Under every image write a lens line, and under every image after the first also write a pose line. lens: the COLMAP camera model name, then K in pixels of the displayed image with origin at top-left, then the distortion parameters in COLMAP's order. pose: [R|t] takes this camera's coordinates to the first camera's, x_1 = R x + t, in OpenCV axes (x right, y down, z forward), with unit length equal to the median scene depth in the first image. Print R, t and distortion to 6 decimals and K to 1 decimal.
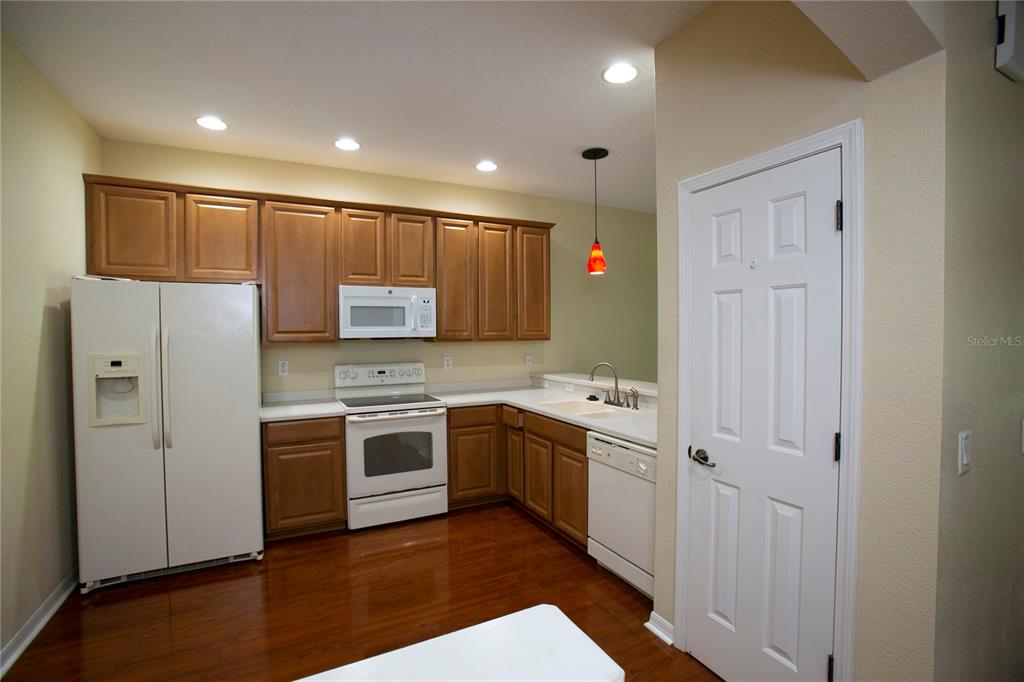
lens RADIAL K [[464.6, 0, 519.0], [0, 464.6, 339.4], [0, 0, 1]] dist [-0.039190, 0.006503]
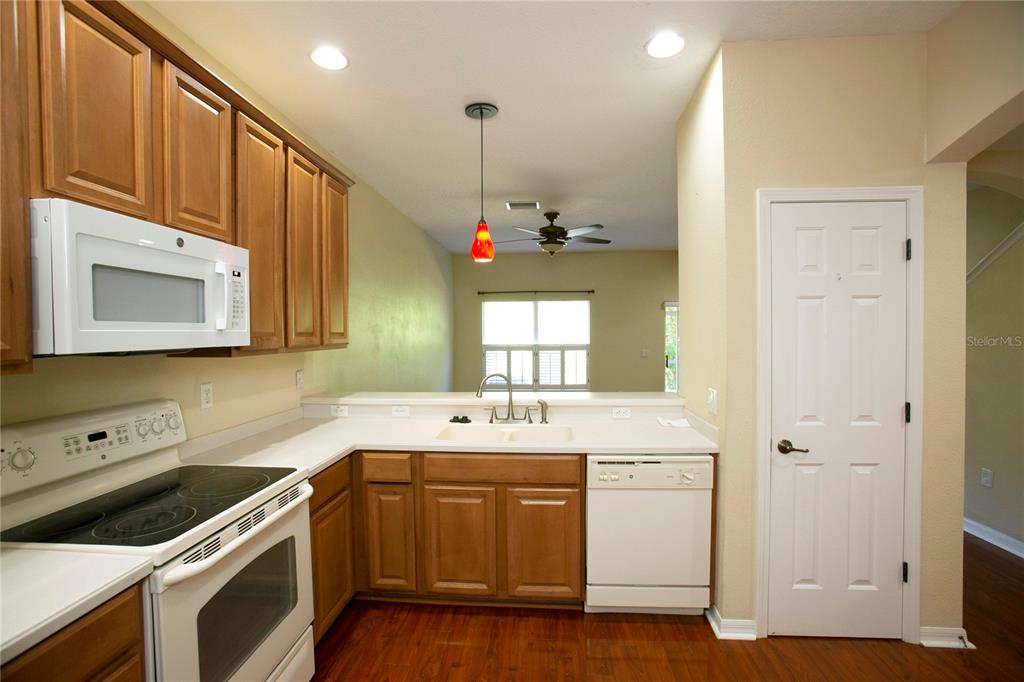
lens RADIAL K [[464.6, 0, 507.4], [0, 464.6, 340.6], [0, 0, 1]] dist [-0.039190, 0.006503]
pose [[0.540929, -0.011984, 0.840983, -0.468140], [0.020781, 0.999784, 0.000880, -0.005939], [-0.840812, 0.017001, 0.541061, 0.522352]]
